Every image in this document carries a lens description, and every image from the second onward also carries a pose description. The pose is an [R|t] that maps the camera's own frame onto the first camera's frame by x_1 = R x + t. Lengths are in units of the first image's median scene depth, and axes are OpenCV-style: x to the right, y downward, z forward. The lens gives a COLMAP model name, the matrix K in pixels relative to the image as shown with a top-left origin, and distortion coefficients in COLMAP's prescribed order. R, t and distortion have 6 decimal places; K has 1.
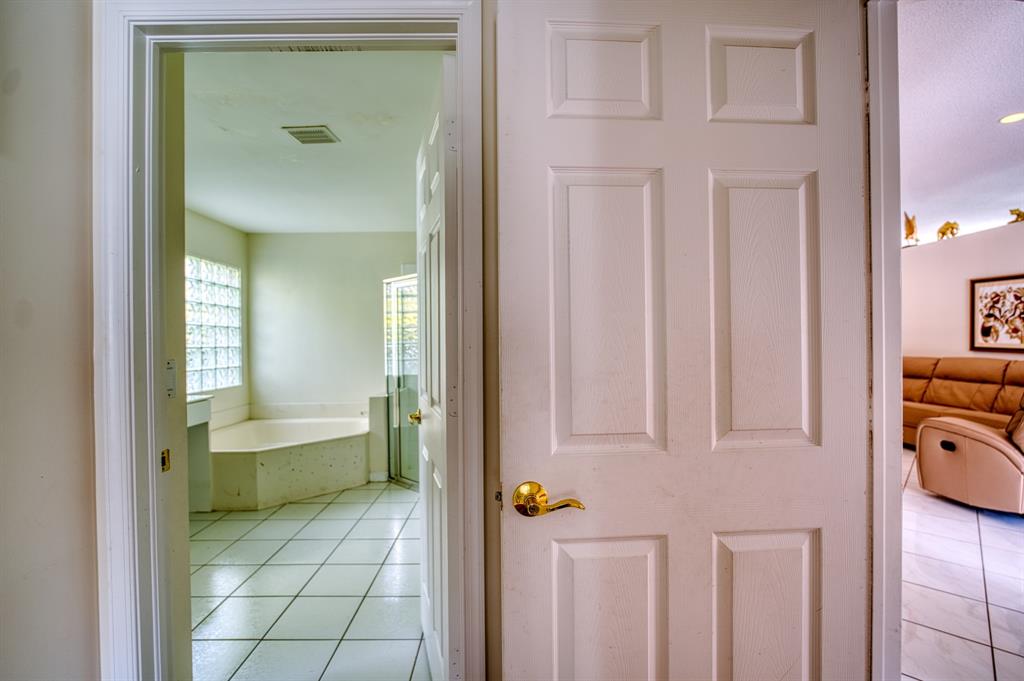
lens RADIAL K [[487.5, 0, 518.2], [0, 487.5, 342.6], [0, 0, 1]] dist [-0.021556, 0.010701]
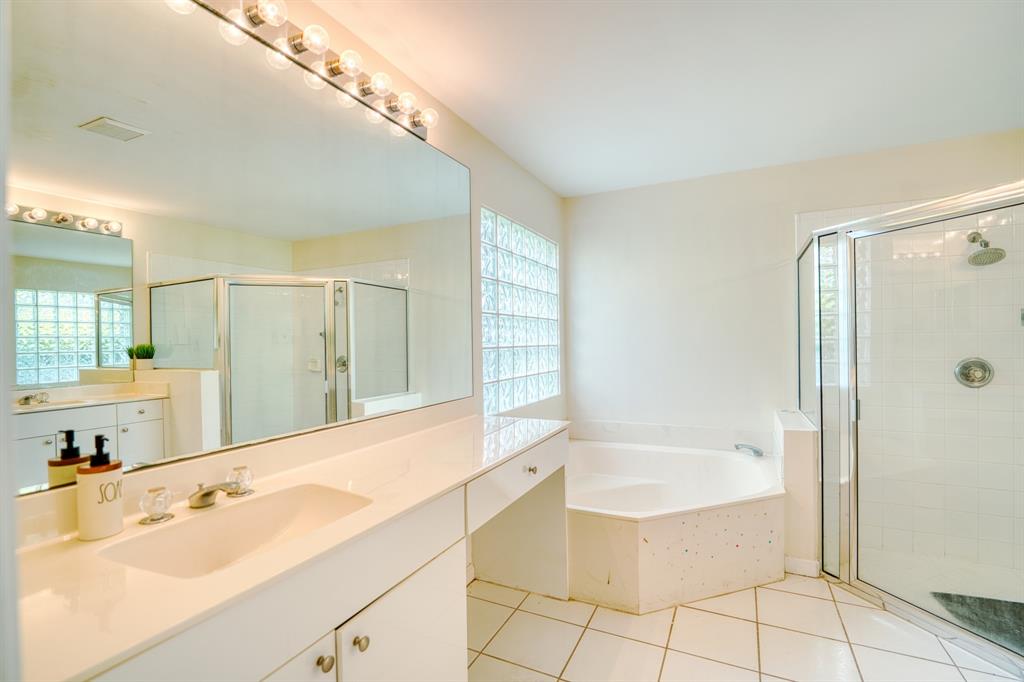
lens RADIAL K [[466.1, 0, 512.0], [0, 466.1, 341.0], [0, 0, 1]] dist [-0.016463, -0.000078]
pose [[0.892656, -0.006803, -0.450686, -0.333147], [0.007785, 0.999970, 0.000325, 0.001297], [0.450671, -0.003799, 0.892682, 0.329214]]
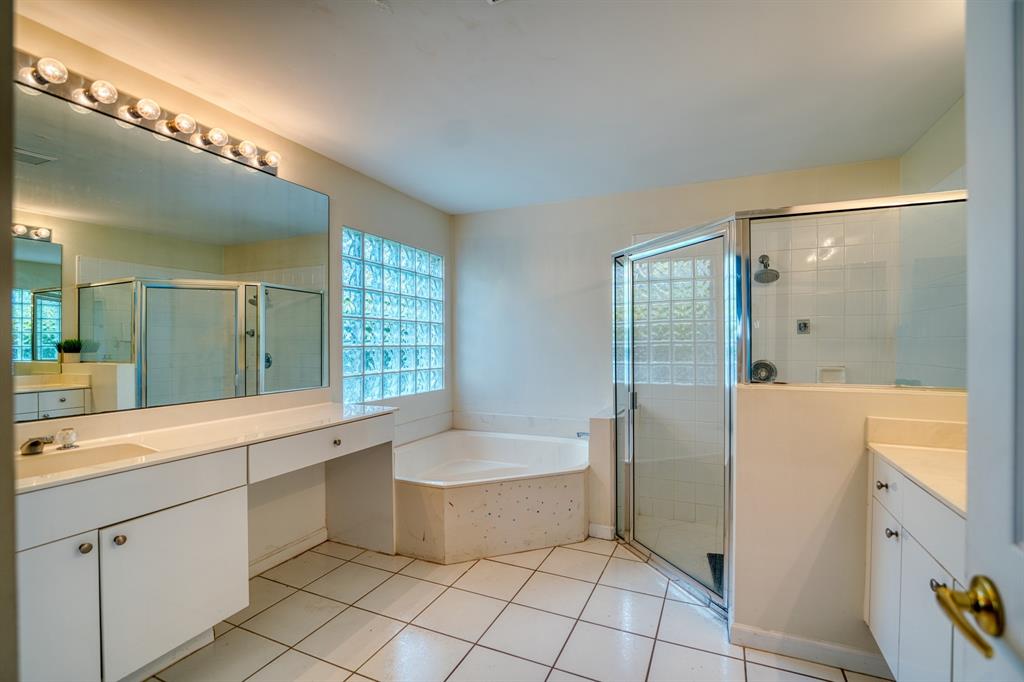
lens RADIAL K [[466.1, 0, 512.0], [0, 466.1, 341.0], [0, 0, 1]] dist [-0.016463, -0.000078]
pose [[0.907018, 0.004543, -0.421067, -0.115908], [-0.006397, 0.999975, -0.002992, 0.002295], [0.421043, 0.005408, 0.907025, 0.314399]]
